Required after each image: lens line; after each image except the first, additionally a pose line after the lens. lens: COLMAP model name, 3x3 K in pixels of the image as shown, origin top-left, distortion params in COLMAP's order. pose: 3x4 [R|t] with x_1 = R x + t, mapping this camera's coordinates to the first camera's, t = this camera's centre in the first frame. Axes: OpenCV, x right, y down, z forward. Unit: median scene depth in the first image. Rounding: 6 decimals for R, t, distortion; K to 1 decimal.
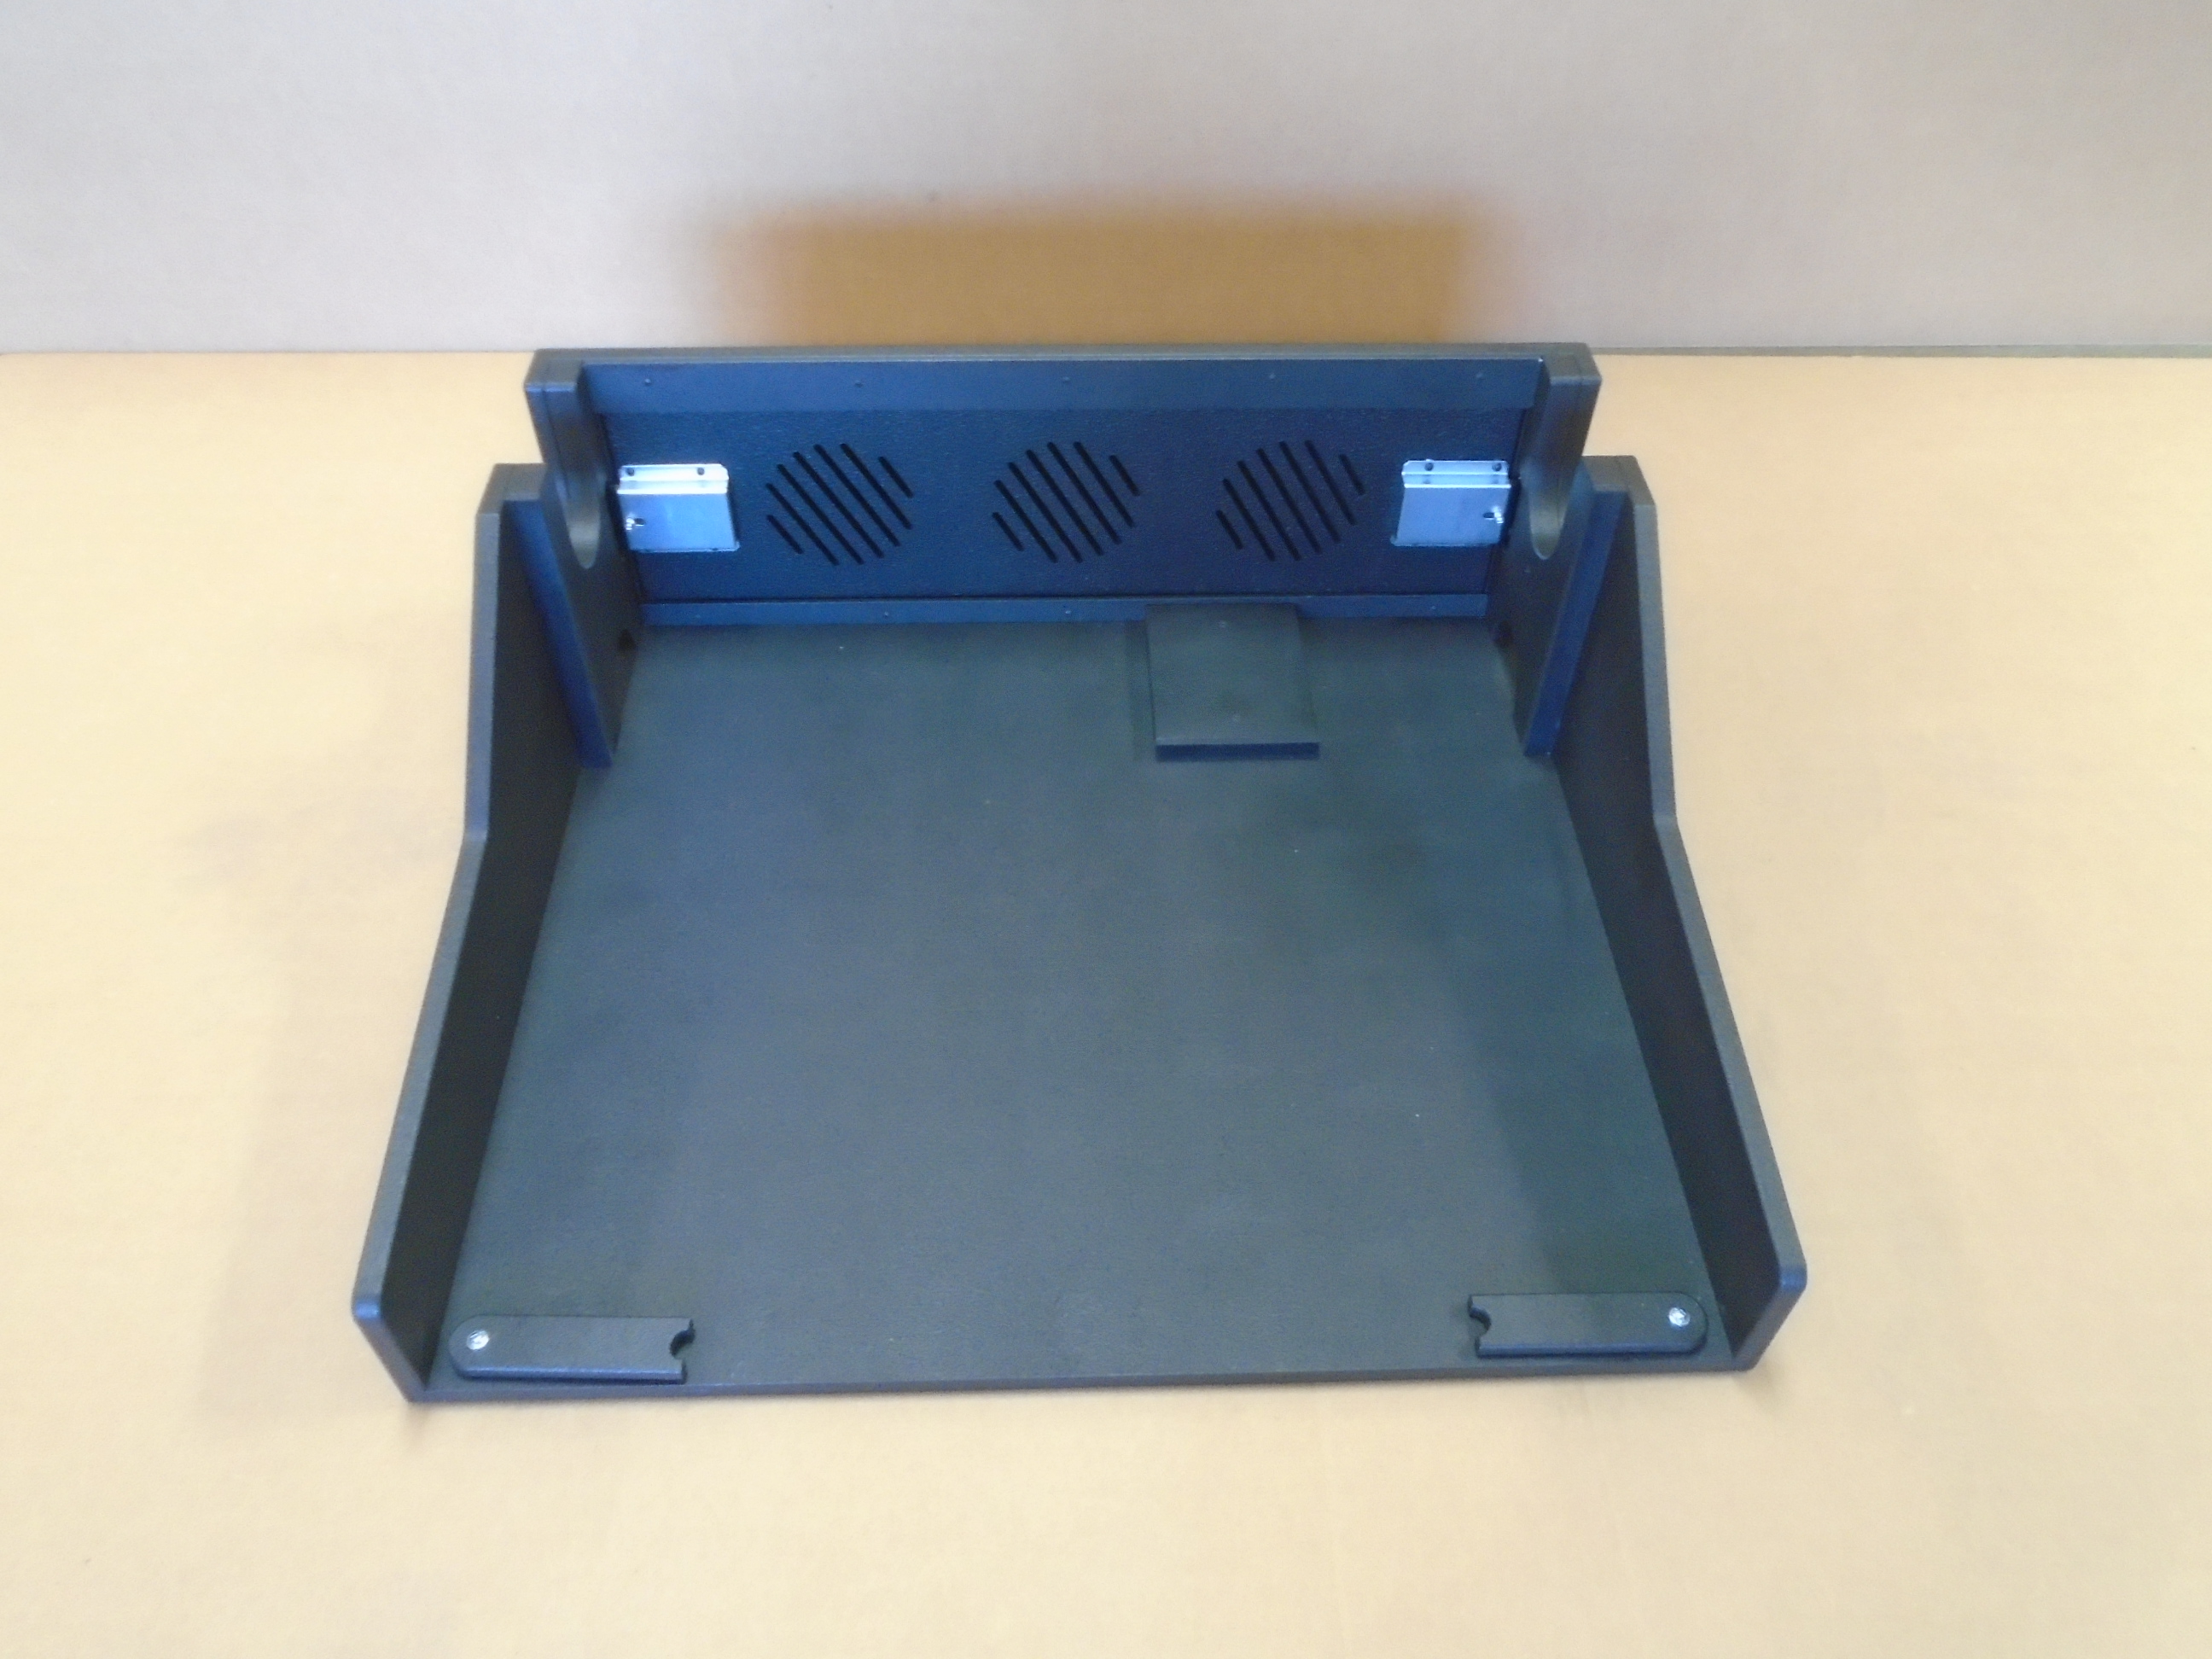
lens RADIAL K [[1708.0, 0, 1106.0], [0, 1708.0, 829.5], [0, 0, 1]] dist [-0.002534, -0.006866]
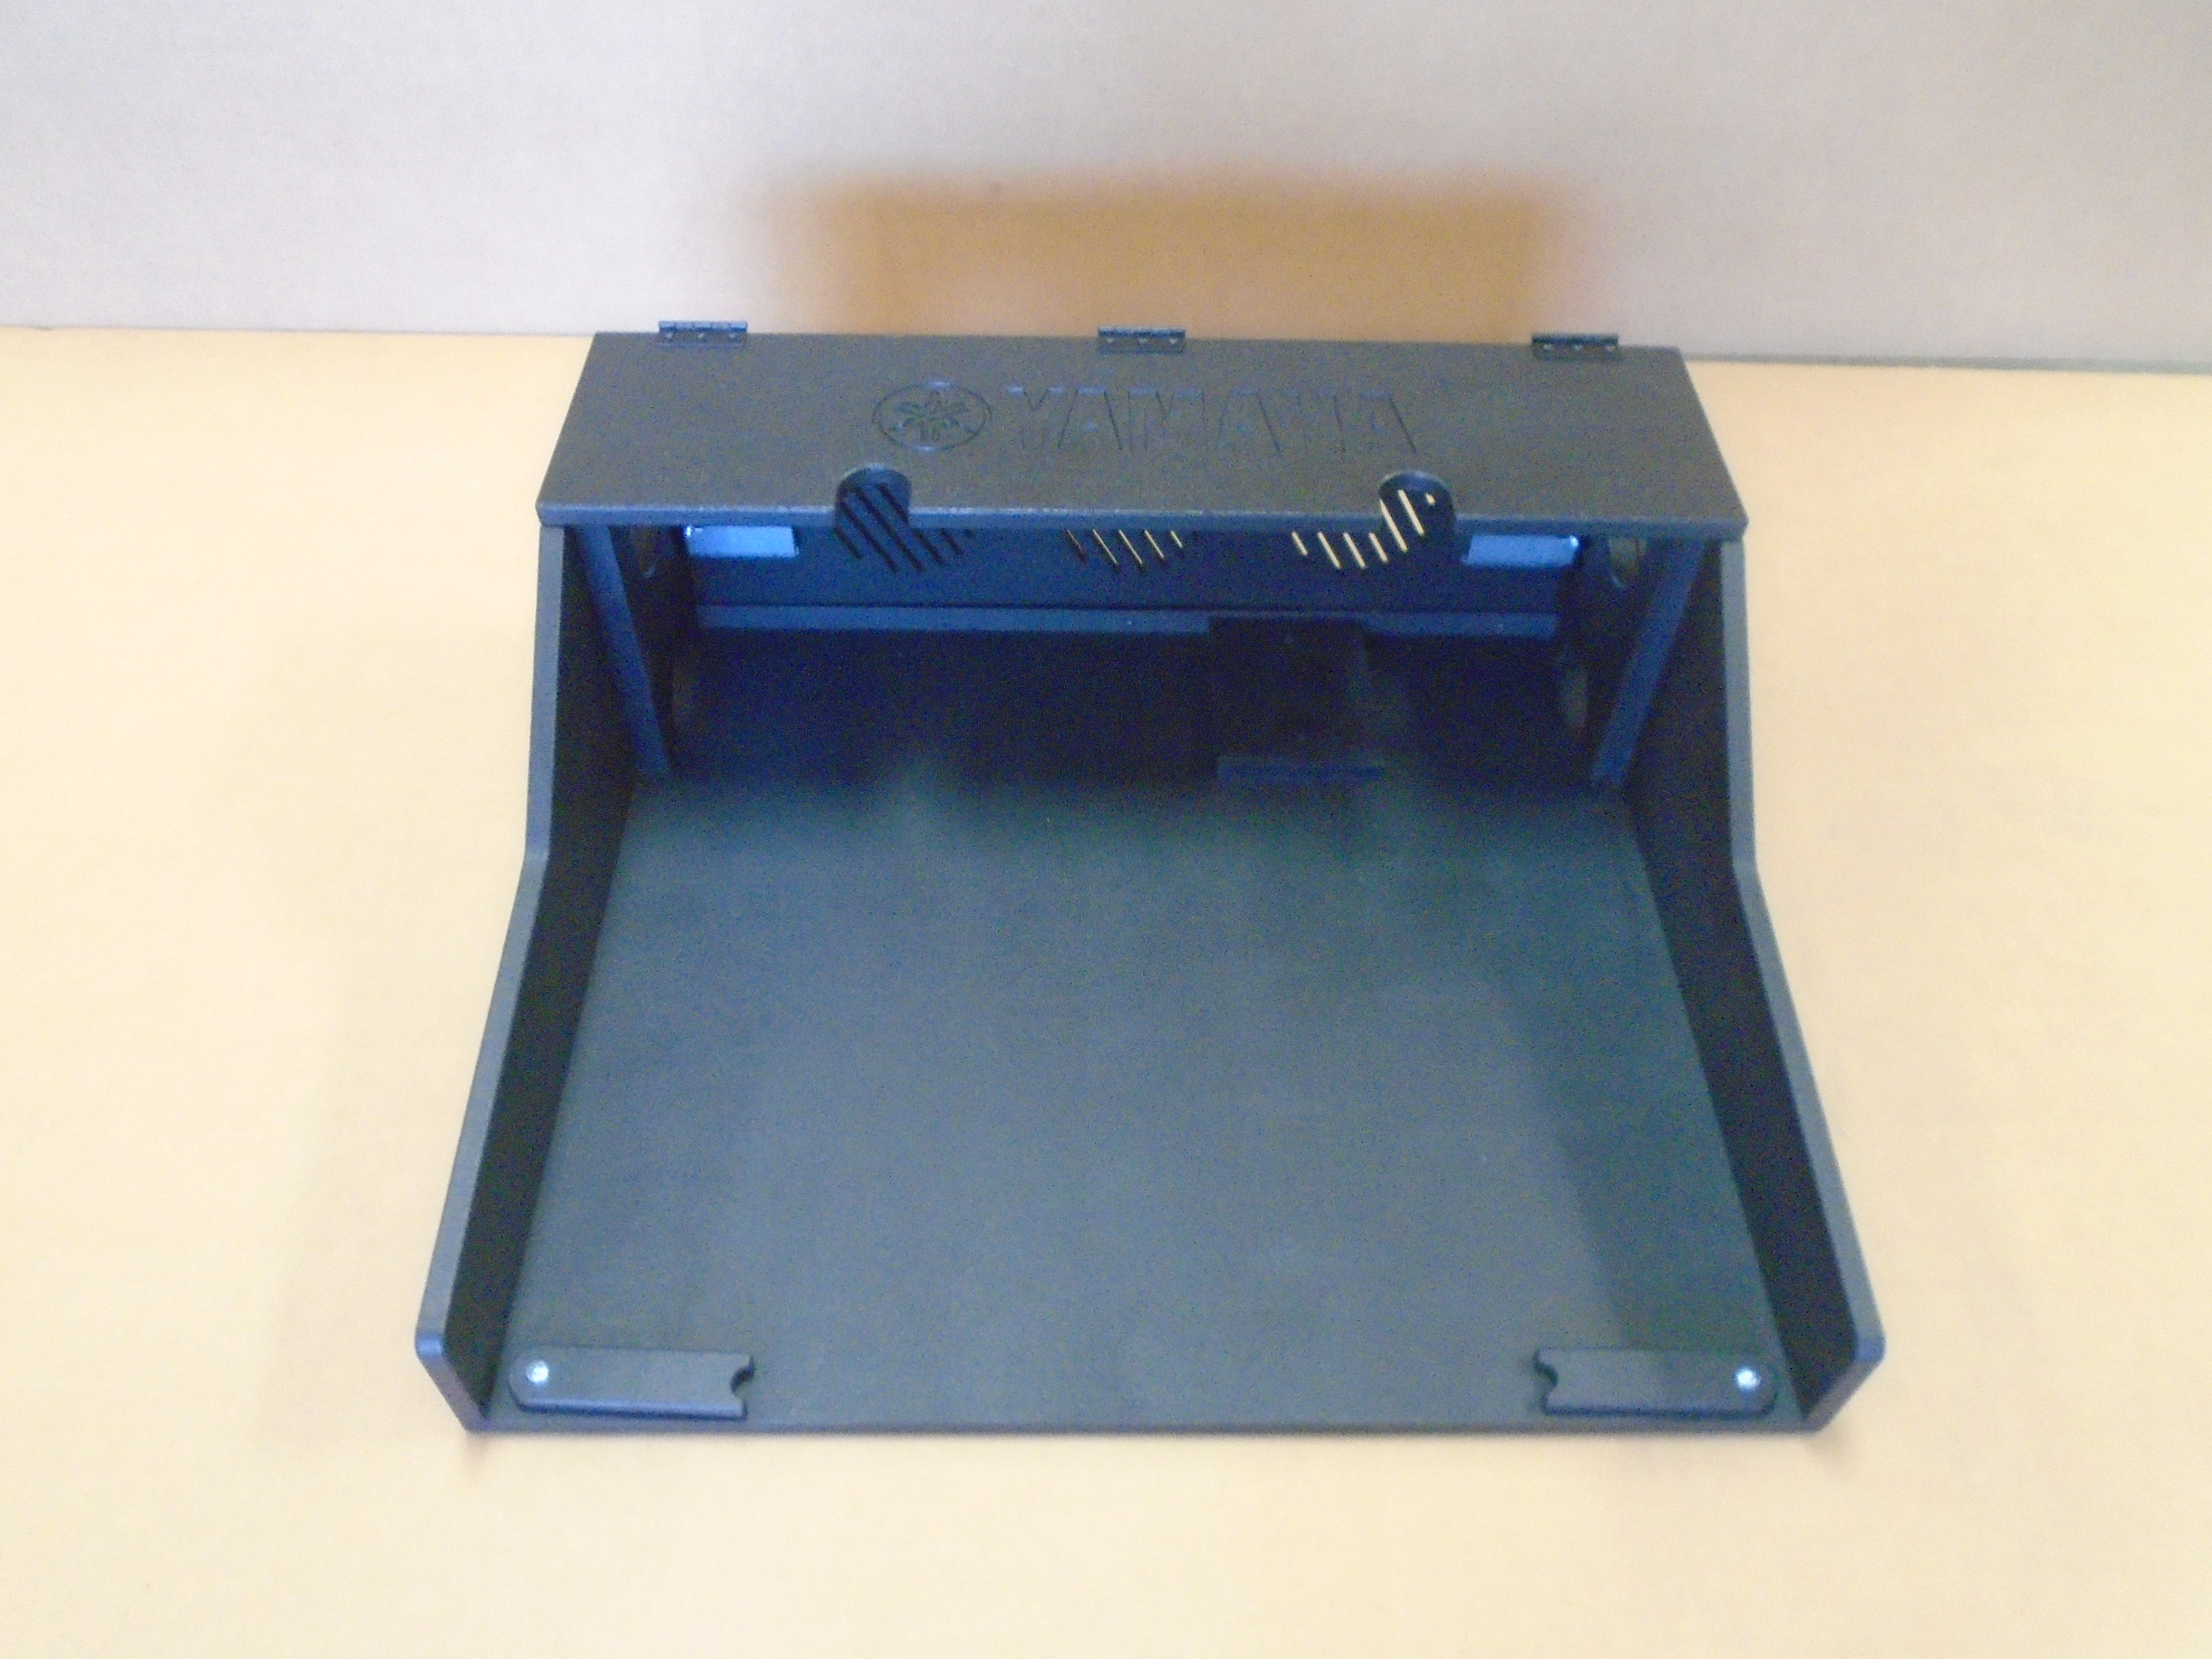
lens RADIAL K [[1708.0, 0, 1106.0], [0, 1708.0, 829.5], [0, 0, 1]] dist [-0.002534, -0.006866]
pose [[0.999703, 0.023215, -0.007411, -0.035576], [-0.023002, 0.999355, 0.027595, -0.049230], [0.008047, -0.027416, 0.999592, 0.017073]]
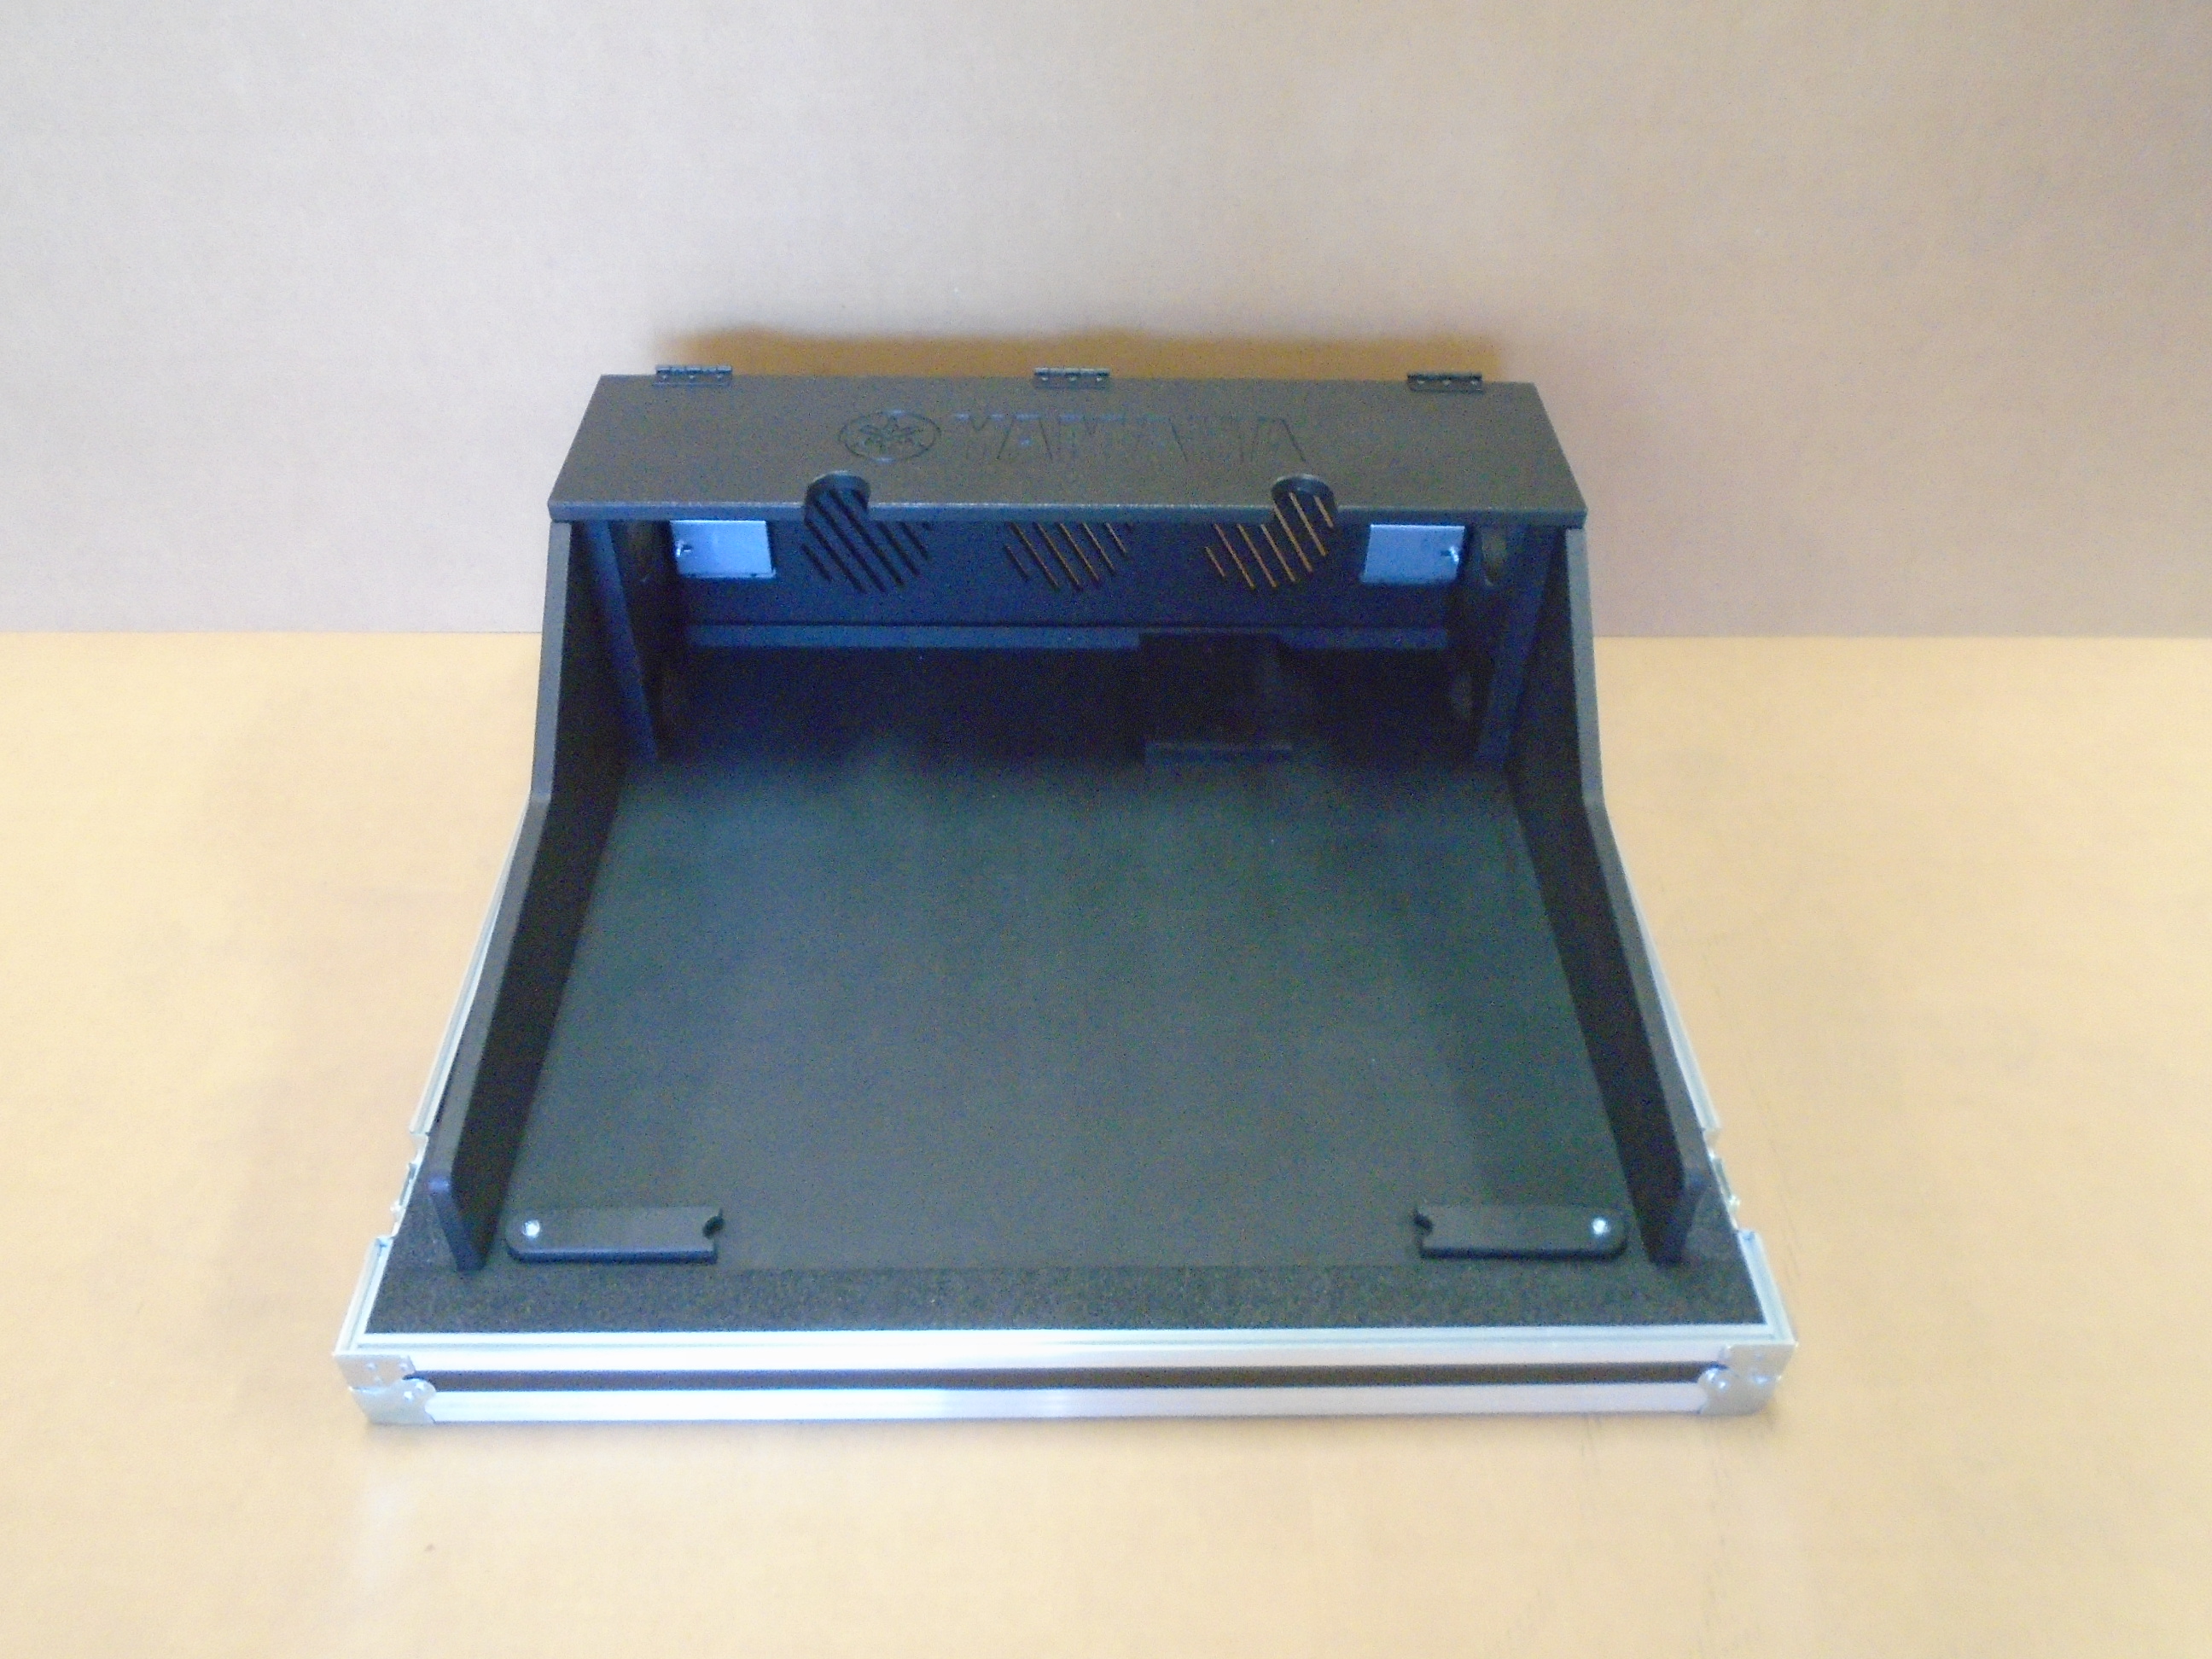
lens RADIAL K [[1708.0, 0, 1106.0], [0, 1708.0, 829.5], [0, 0, 1]] dist [-0.002534, -0.006866]
pose [[0.999894, 0.014236, -0.002930, 0.009652], [-0.014425, 0.996701, -0.079870, 0.117489], [0.001784, 0.079903, 0.996801, -0.134566]]
